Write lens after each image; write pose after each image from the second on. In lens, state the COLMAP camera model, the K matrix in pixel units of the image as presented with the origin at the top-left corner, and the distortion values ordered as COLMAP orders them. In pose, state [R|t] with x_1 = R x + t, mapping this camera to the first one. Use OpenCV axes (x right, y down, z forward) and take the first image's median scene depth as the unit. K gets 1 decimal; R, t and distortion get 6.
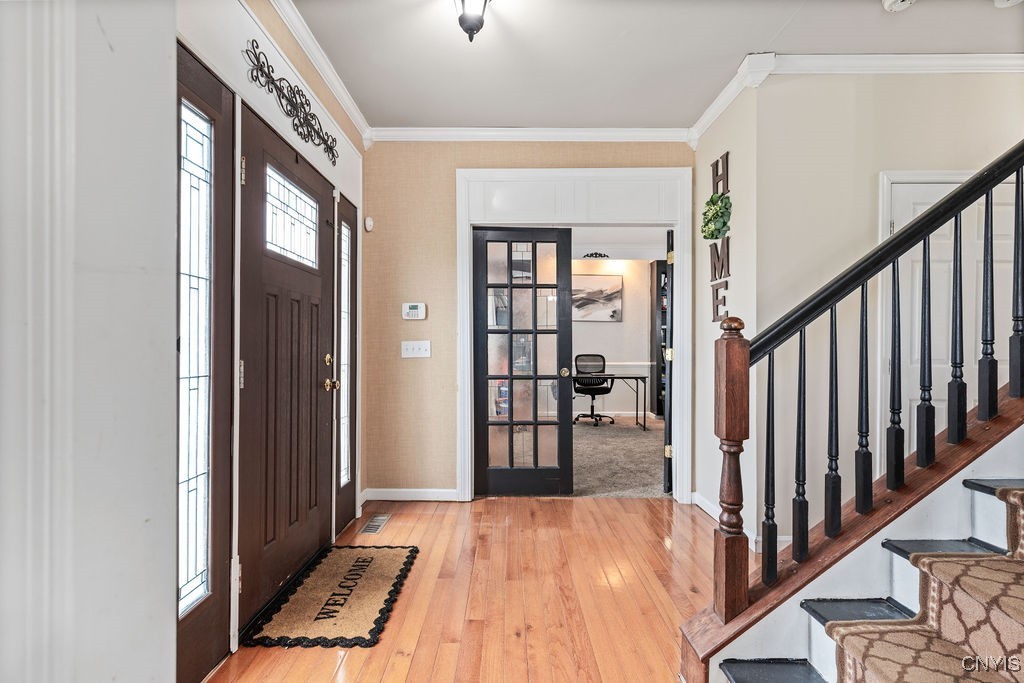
lens RADIAL K [[467.3, 0, 507.4], [0, 467.3, 345.9], [0, 0, 1]] dist [0.000696, -0.000992]
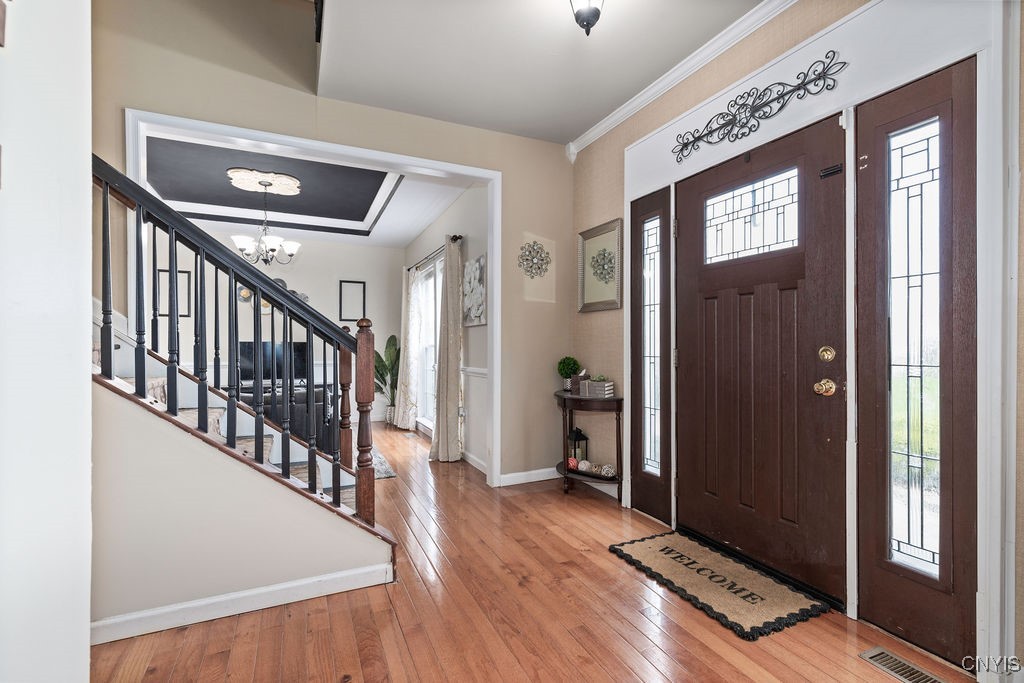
lens RADIAL K [[467.3, 0, 508.8], [0, 467.3, 346.5], [0, 0, 1]] dist [0.000696, -0.000992]
pose [[-0.910756, -0.001685, -0.412942, 0.500741], [0.000369, 0.999988, -0.004894, 0.025954], [0.412945, -0.004610, -0.910744, 1.871731]]
